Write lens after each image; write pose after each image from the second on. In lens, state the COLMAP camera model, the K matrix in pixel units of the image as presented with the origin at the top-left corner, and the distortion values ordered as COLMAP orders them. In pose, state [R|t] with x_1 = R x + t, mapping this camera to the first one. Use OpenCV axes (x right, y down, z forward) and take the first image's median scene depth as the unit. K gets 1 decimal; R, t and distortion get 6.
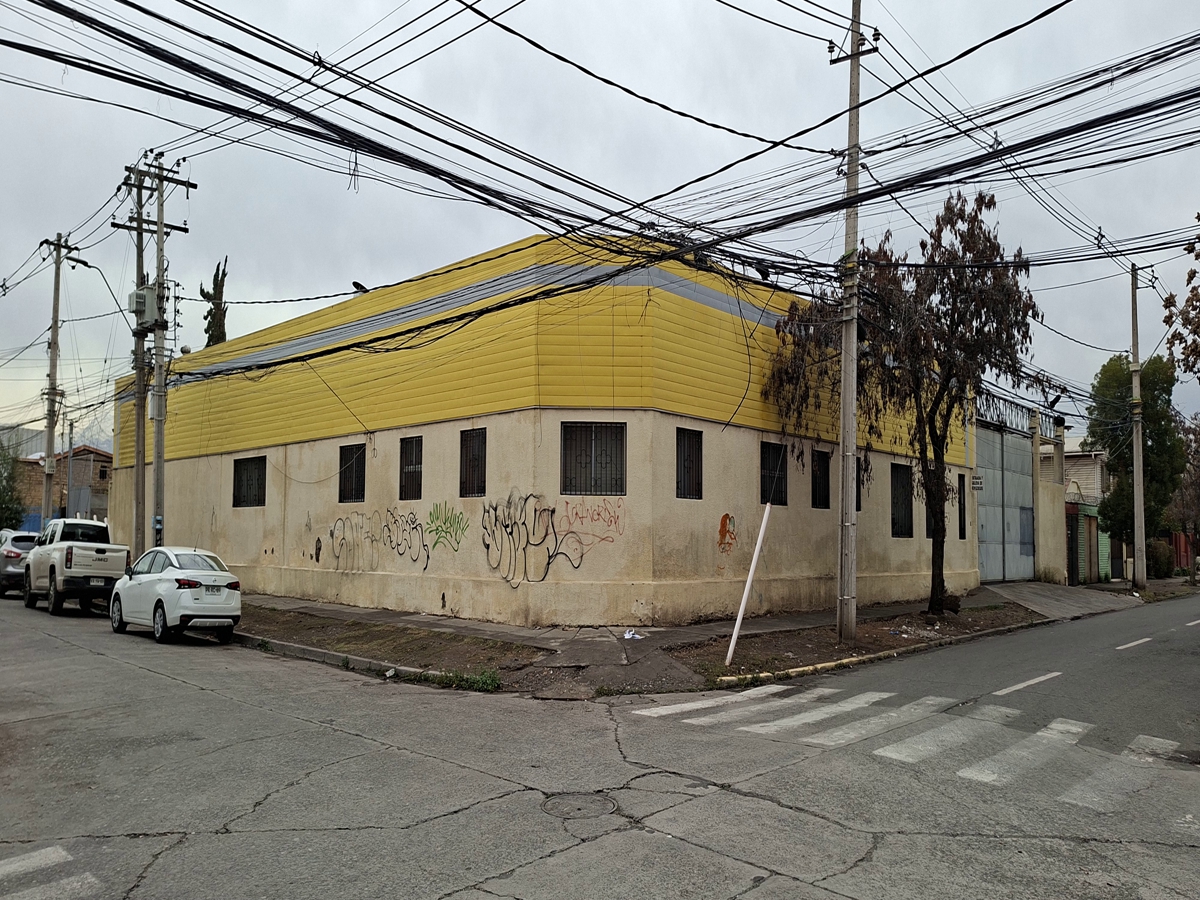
lens RADIAL K [[820.5, 0, 600.0], [0, 820.5, 450.0], [0, 0, 1]] dist [-0.002426, -0.002022]
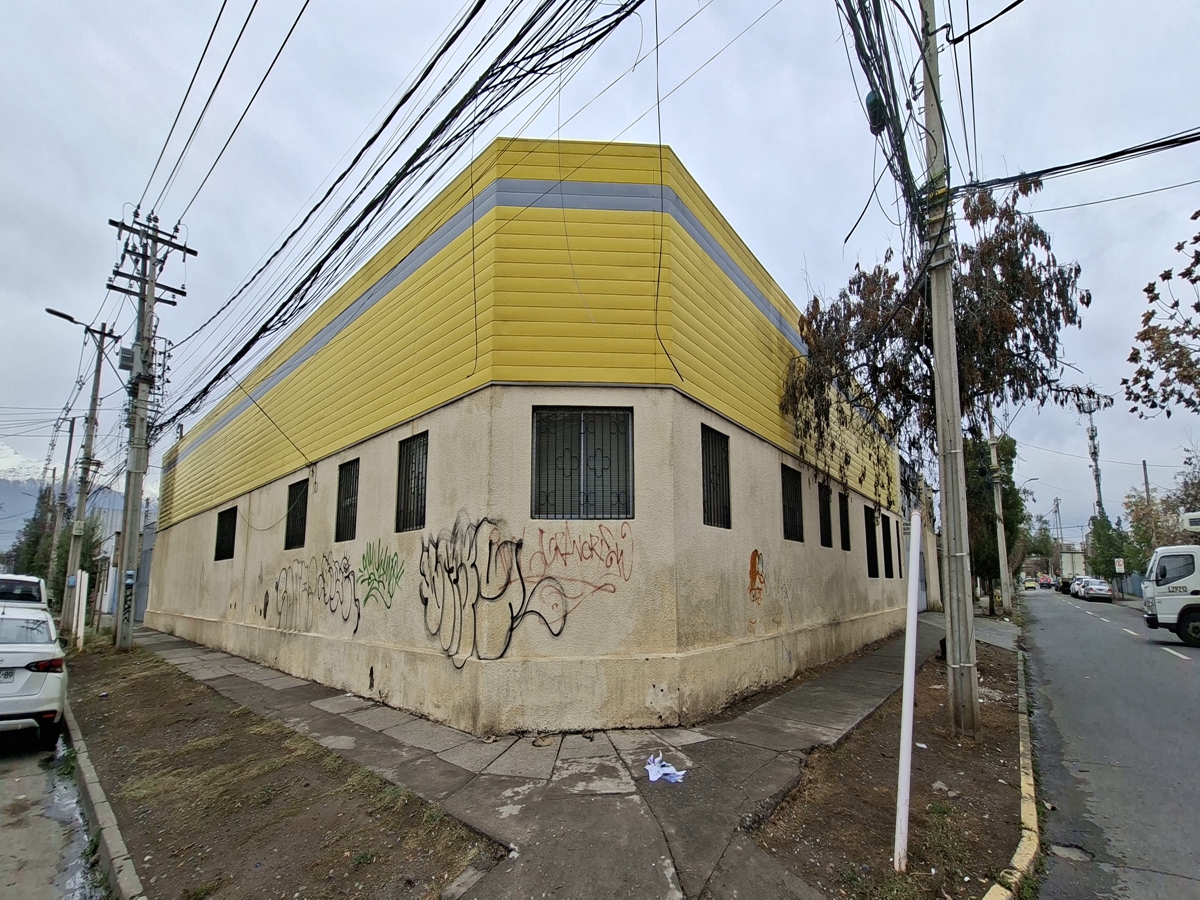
lens RADIAL K [[692.4, 0, 653.2], [0, 692.4, 444.6], [0, 0, 1]] dist [-0.057566, 0.040999]
pose [[0.994306, -0.001336, 0.106551, -0.010307], [0.011226, 0.995670, -0.092278, 0.044828], [-0.105967, 0.092949, 0.990016, 0.424801]]
